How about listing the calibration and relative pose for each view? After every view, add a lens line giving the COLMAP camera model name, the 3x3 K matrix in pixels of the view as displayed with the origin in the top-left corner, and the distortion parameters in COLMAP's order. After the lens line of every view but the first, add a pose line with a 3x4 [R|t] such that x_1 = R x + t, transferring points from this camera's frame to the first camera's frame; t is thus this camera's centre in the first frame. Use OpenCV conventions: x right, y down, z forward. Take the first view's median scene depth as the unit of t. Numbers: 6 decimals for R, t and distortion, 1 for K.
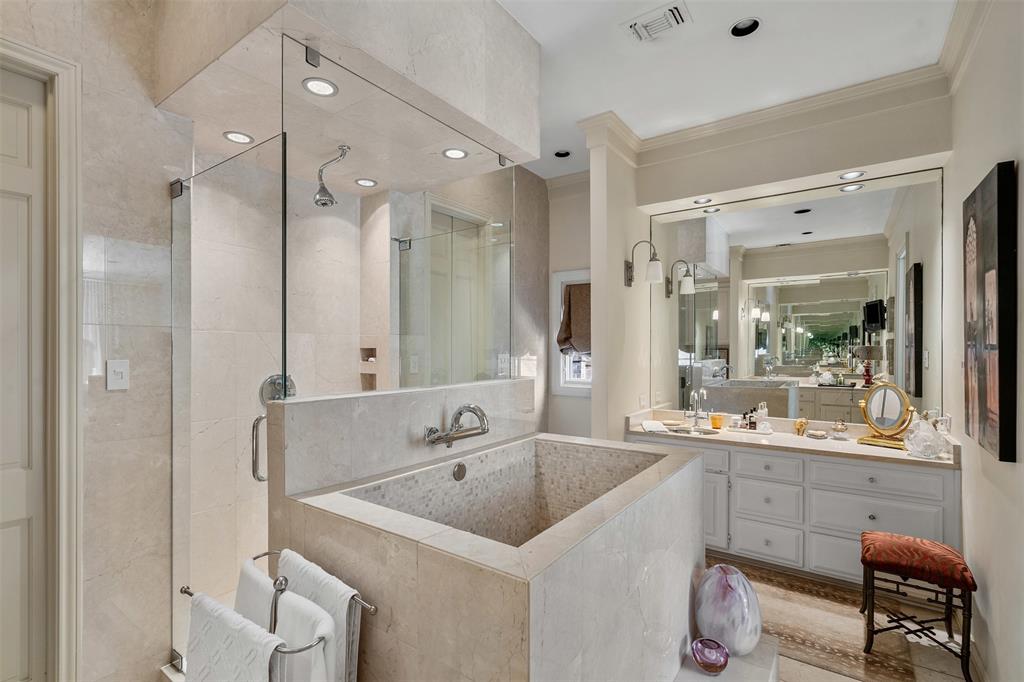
lens RADIAL K [[475.0, 0, 499.8], [0, 475.0, 348.2], [0, 0, 1]] dist [0.001750, 0.000678]
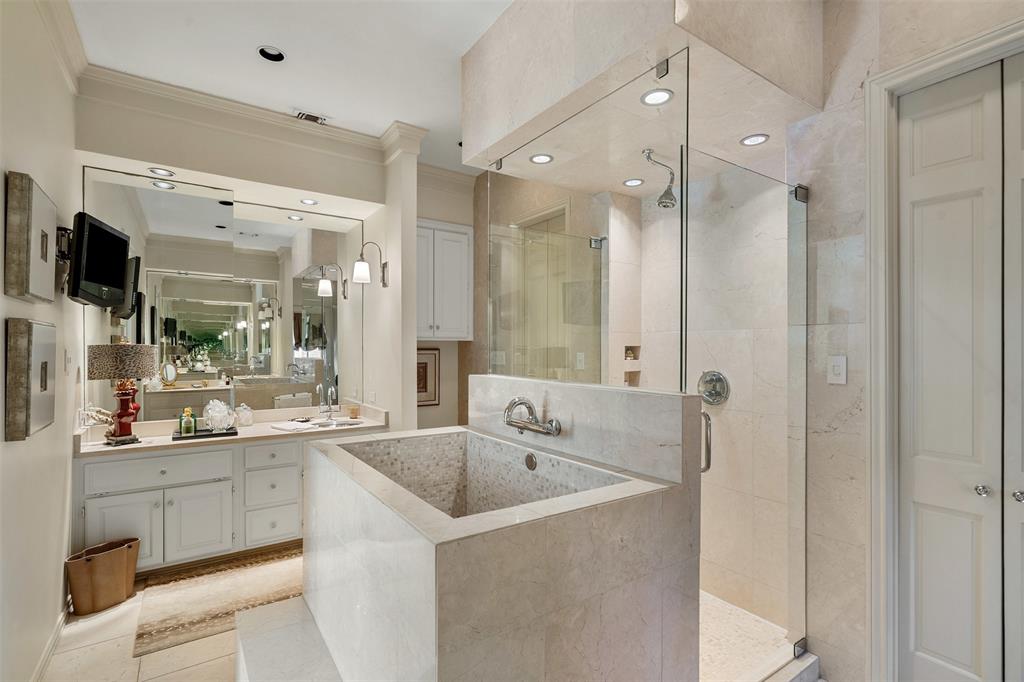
lens RADIAL K [[475.0, 0, 499.8], [0, 475.0, 348.2], [0, 0, 1]] dist [0.001750, 0.000678]
pose [[-0.342787, 0.002641, -0.939410, 0.903643], [0.000292, 0.999996, 0.002704, 0.004143], [0.939413, 0.000653, -0.342786, 1.256940]]
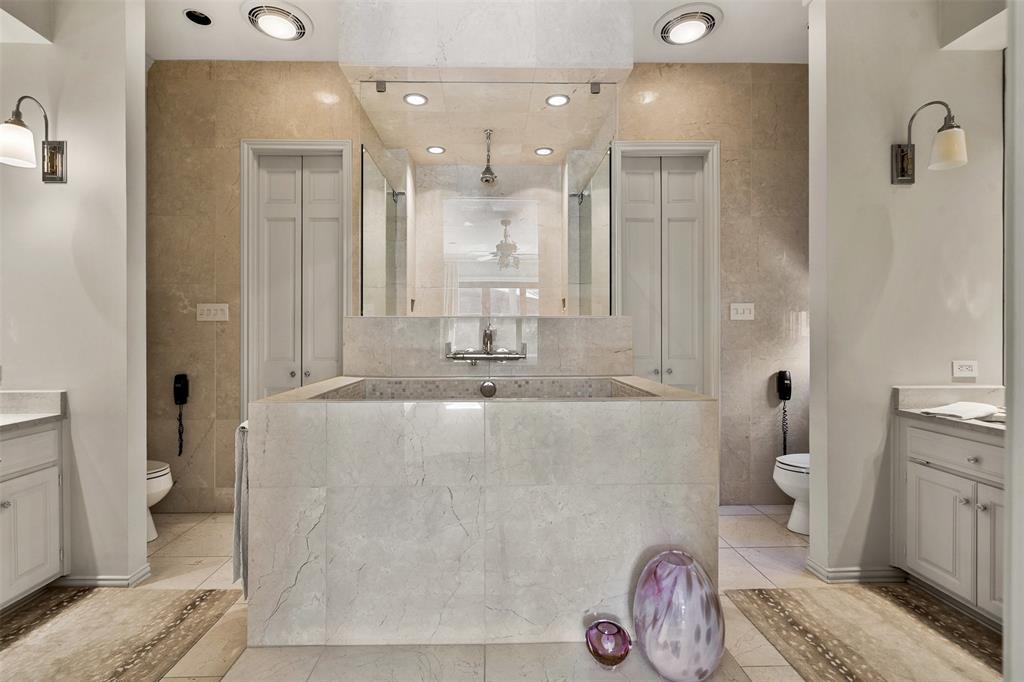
lens RADIAL K [[470.8, 0, 492.8], [0, 470.8, 330.5], [0, 0, 1]] dist [0.003419, 0.000848]
pose [[0.596892, -0.001273, -0.802321, 0.794526], [-0.000056, 0.999999, -0.001628, 0.118228], [0.802322, 0.001017, 0.596891, 0.330411]]
